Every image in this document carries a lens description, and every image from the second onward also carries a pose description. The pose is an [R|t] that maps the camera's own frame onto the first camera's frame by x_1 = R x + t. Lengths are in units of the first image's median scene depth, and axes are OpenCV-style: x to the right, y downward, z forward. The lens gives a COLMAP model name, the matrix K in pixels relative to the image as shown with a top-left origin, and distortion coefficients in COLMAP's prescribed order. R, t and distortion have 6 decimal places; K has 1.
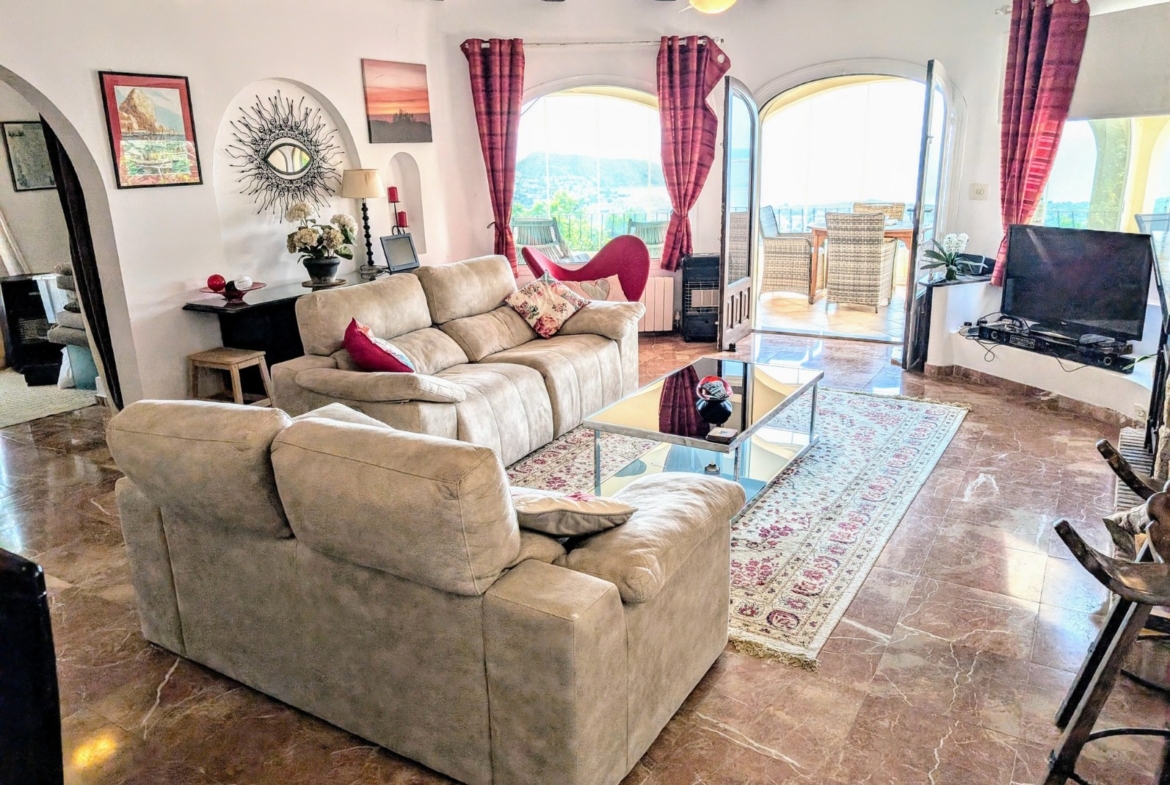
lens RADIAL K [[841.3, 0, 559.0], [0, 841.3, 388.0], [0, 0, 1]] dist [0.028624, -0.031864]
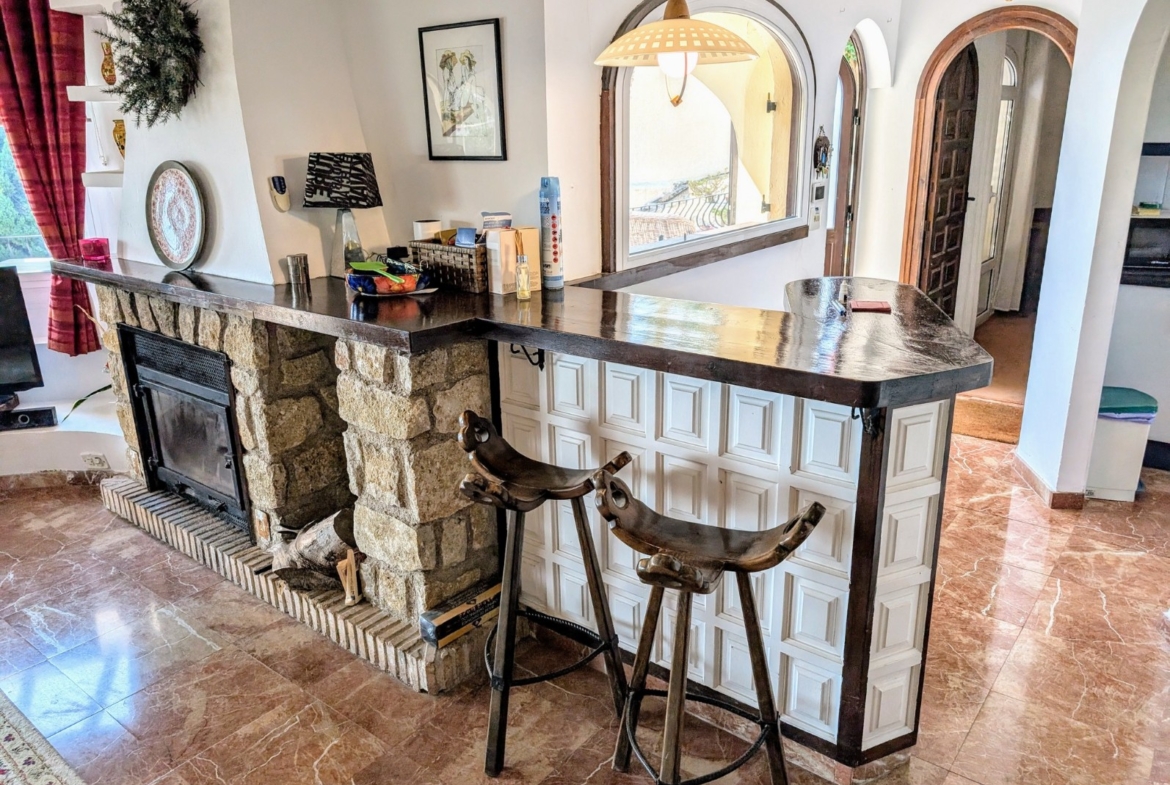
lens RADIAL K [[841.3, 0, 584.8], [0, 841.3, 392.3], [0, 0, 1]] dist [0.028624, -0.031864]
pose [[0.098272, -0.274590, 0.956526, -0.075673], [0.290394, 0.927259, 0.236353, -0.077749], [-0.951848, 0.254542, 0.170863, 0.266243]]
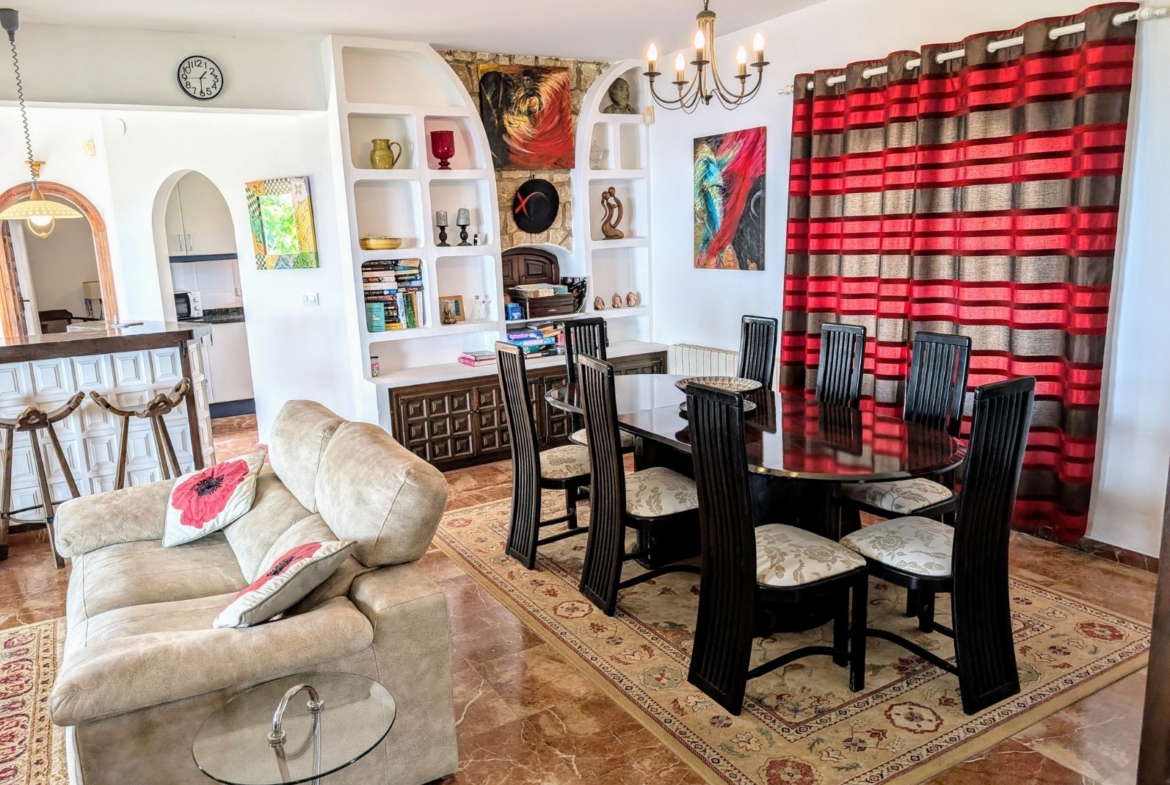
lens RADIAL K [[841.3, 0, 580.2], [0, 841.3, 395.1], [0, 0, 1]] dist [0.028624, -0.031864]
pose [[-0.891639, -0.026918, 0.451945, -0.514150], [0.183129, 0.891484, 0.414391, -0.203522], [-0.414056, 0.452252, -0.789953, 0.759105]]
